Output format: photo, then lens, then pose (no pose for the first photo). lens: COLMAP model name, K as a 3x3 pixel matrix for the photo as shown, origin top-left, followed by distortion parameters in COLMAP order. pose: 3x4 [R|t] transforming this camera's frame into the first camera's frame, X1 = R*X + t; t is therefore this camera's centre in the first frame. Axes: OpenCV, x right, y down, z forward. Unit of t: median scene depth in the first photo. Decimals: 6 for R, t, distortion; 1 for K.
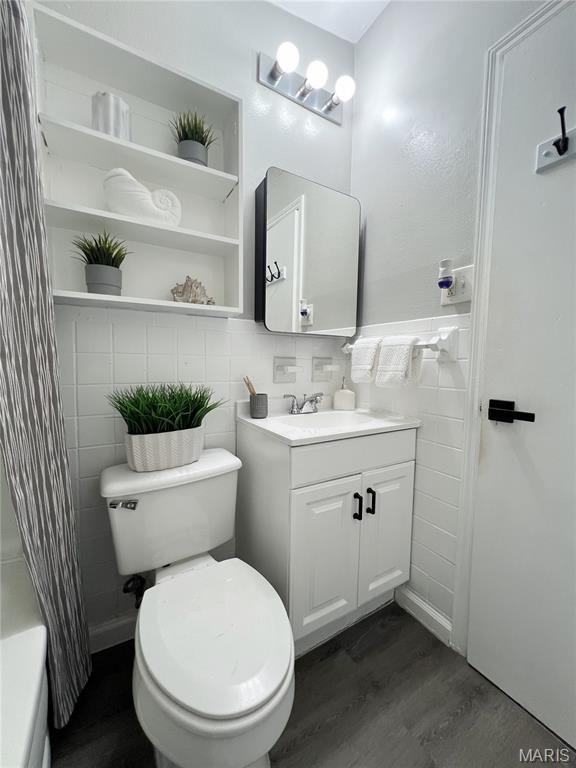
lens RADIAL K [[307.0, 0, 287.7], [0, 307.0, 383.7], [0, 0, 1]] dist [-0.001904, 0.000274]
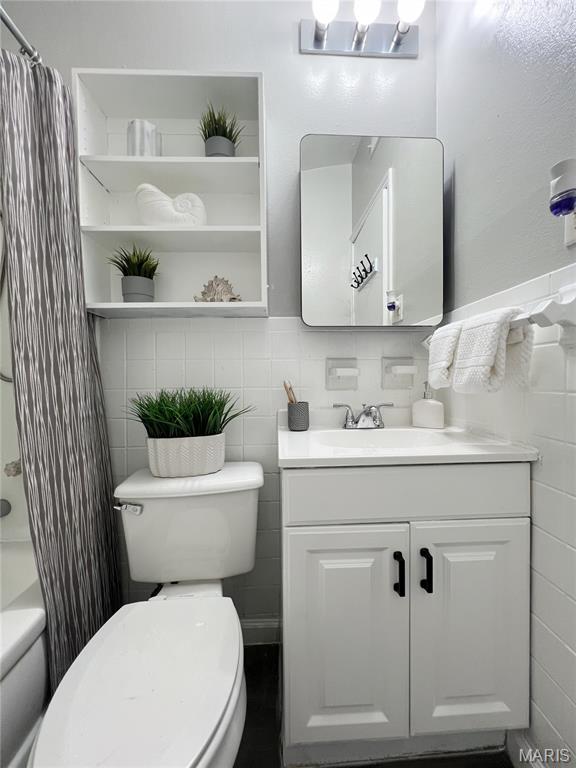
lens RADIAL K [[307.0, 0, 287.7], [0, 307.0, 383.7], [0, 0, 1]] dist [-0.001904, 0.000274]
pose [[0.881335, -0.015512, -0.472237, 0.336189], [-0.011316, 0.998481, -0.053916, 0.035553], [0.472356, 0.052862, 0.879821, 0.296069]]
